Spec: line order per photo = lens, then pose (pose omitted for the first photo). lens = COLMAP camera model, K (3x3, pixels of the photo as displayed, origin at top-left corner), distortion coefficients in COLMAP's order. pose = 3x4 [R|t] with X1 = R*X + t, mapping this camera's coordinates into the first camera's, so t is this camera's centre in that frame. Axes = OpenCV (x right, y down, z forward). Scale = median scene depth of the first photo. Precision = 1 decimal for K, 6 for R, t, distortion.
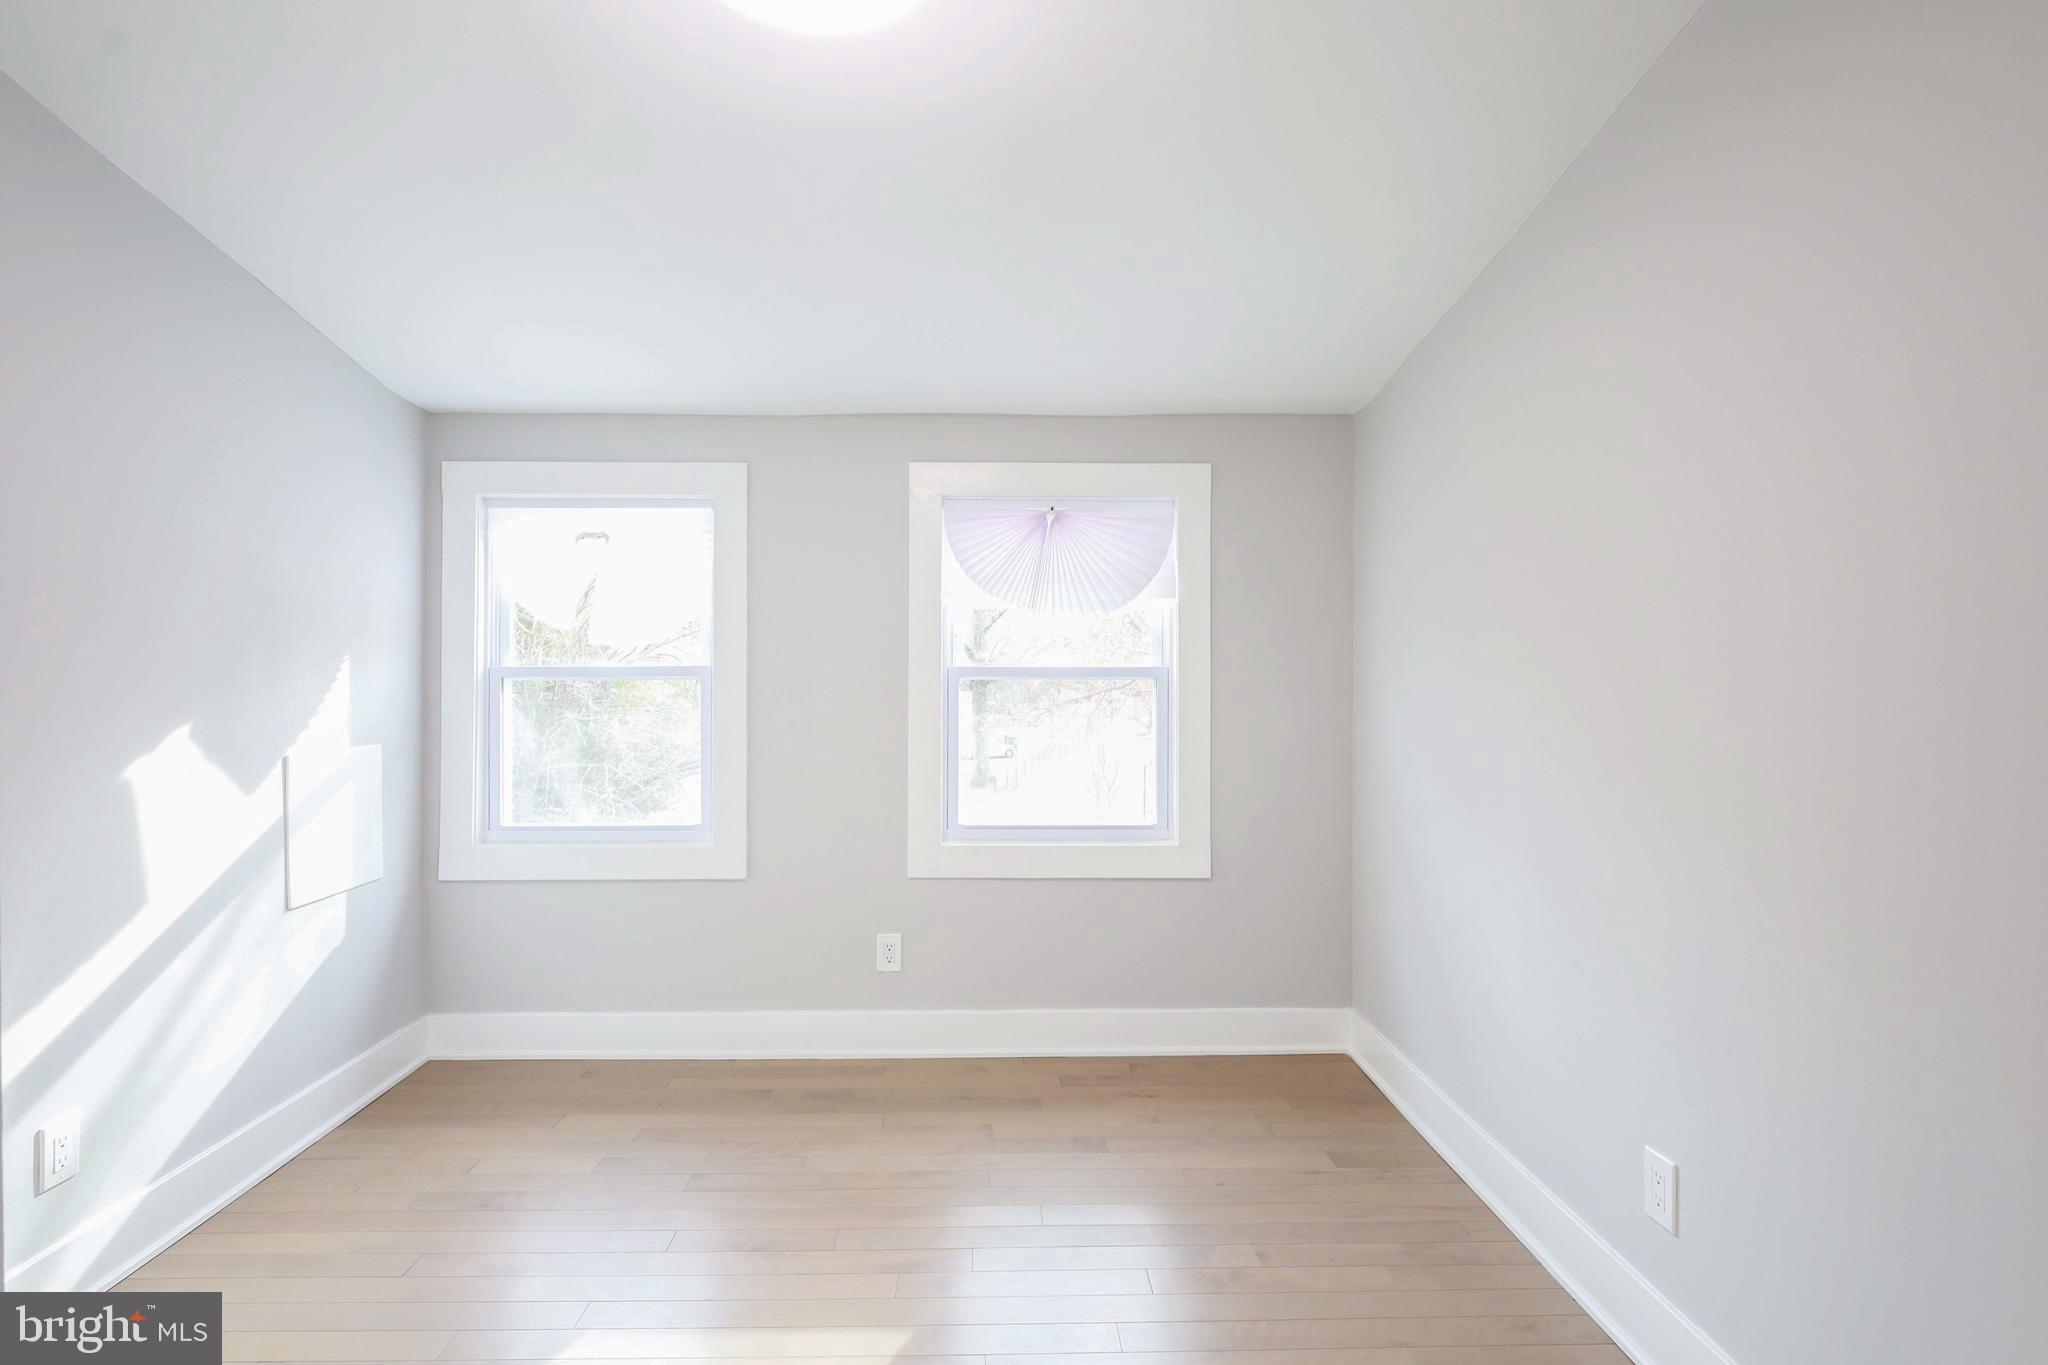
lens RADIAL K [[1002.5, 0, 1024.0], [0, 1002.5, 682.5], [0, 0, 1]] dist [0.017542, 0.000094]
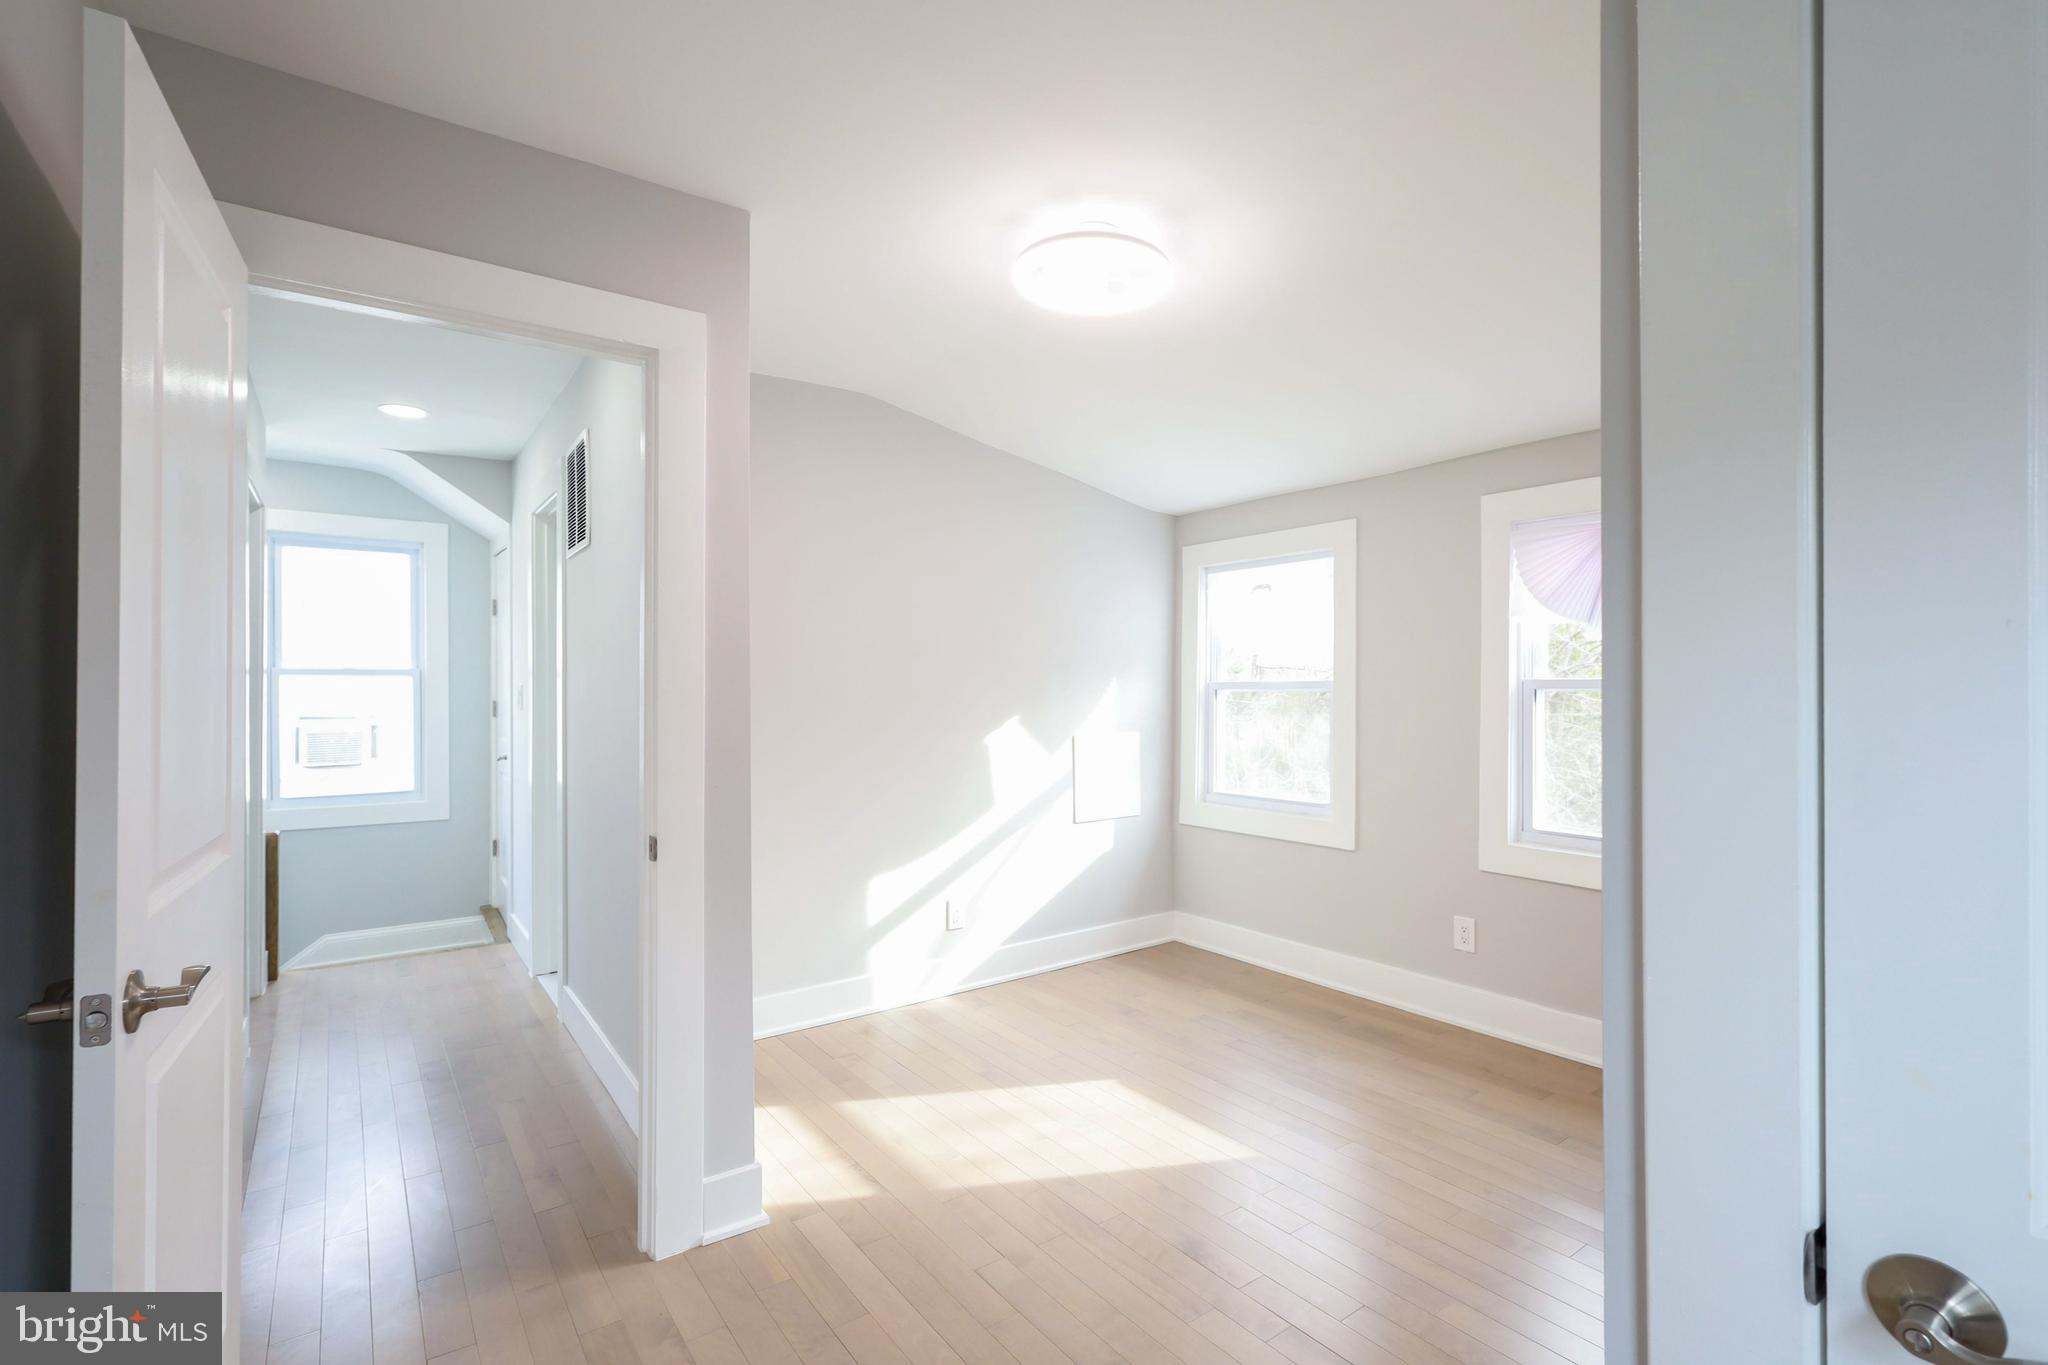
lens RADIAL K [[946.3, 0, 1024.0], [0, 946.3, 682.5], [0, 0, 1]] dist [-0.001228, -0.000058]
pose [[0.580836, -0.005896, -0.814000, 0.445519], [0.002059, 0.999981, -0.005774, -0.008128], [0.814018, 0.001677, 0.580837, -0.018514]]
